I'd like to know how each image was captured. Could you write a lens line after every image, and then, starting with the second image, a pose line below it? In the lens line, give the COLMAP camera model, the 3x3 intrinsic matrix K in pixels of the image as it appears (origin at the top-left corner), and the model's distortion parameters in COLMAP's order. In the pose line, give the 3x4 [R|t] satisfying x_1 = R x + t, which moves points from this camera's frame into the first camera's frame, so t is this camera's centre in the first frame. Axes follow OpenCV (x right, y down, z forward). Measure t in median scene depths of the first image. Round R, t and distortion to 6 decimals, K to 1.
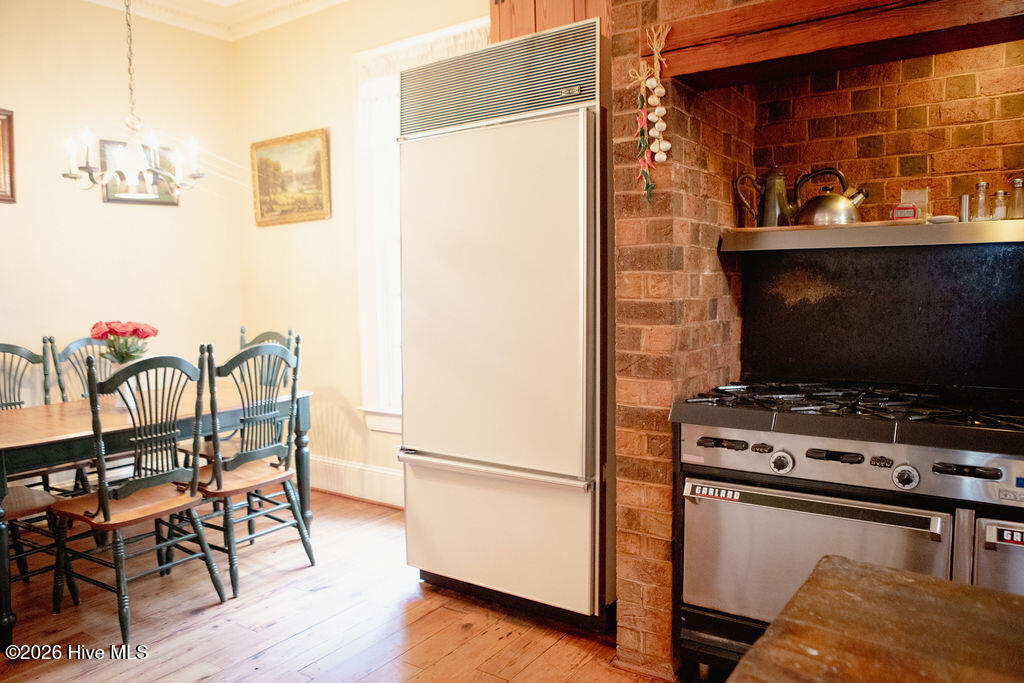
lens RADIAL K [[734.3, 0, 512.0], [0, 734.3, 341.5], [0, 0, 1]] dist [-0.097655, 0.077049]
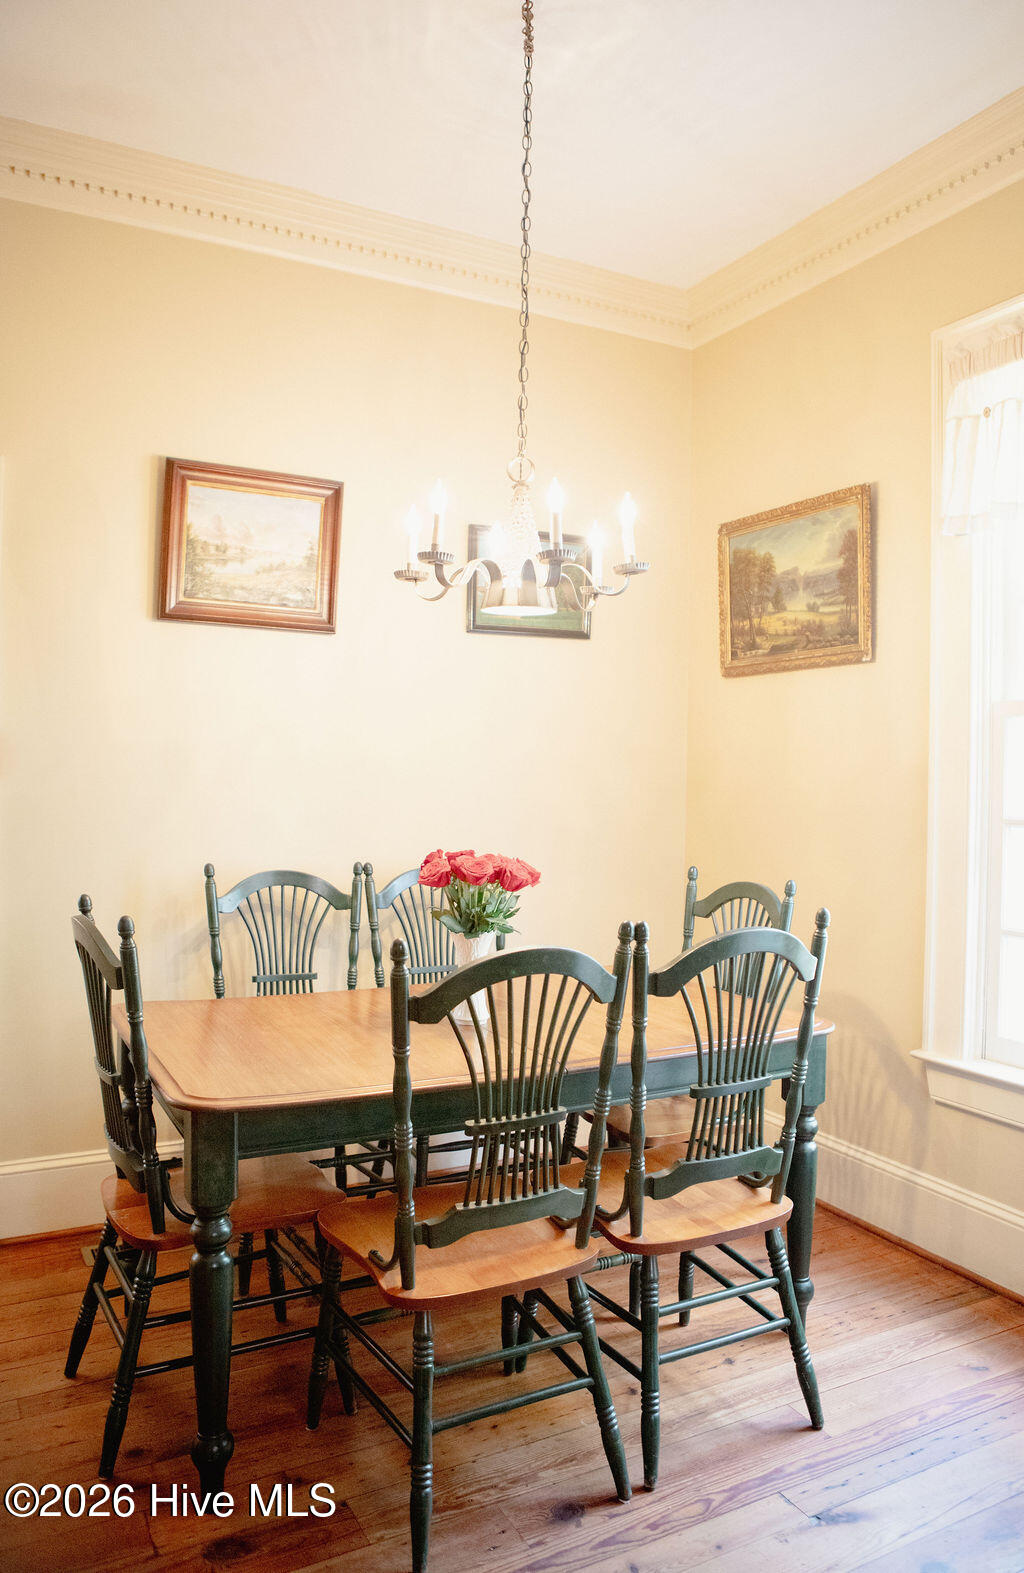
lens RADIAL K [[1098.5, 0, 512.0], [0, 1098.5, 786.5], [0, 0, 1]] dist [-0.045046, -0.000274]
pose [[0.882732, 0.041514, -0.468040, -0.154143], [-0.072461, 0.996201, -0.048303, -0.039395], [0.464257, 0.076553, 0.882386, 0.313765]]
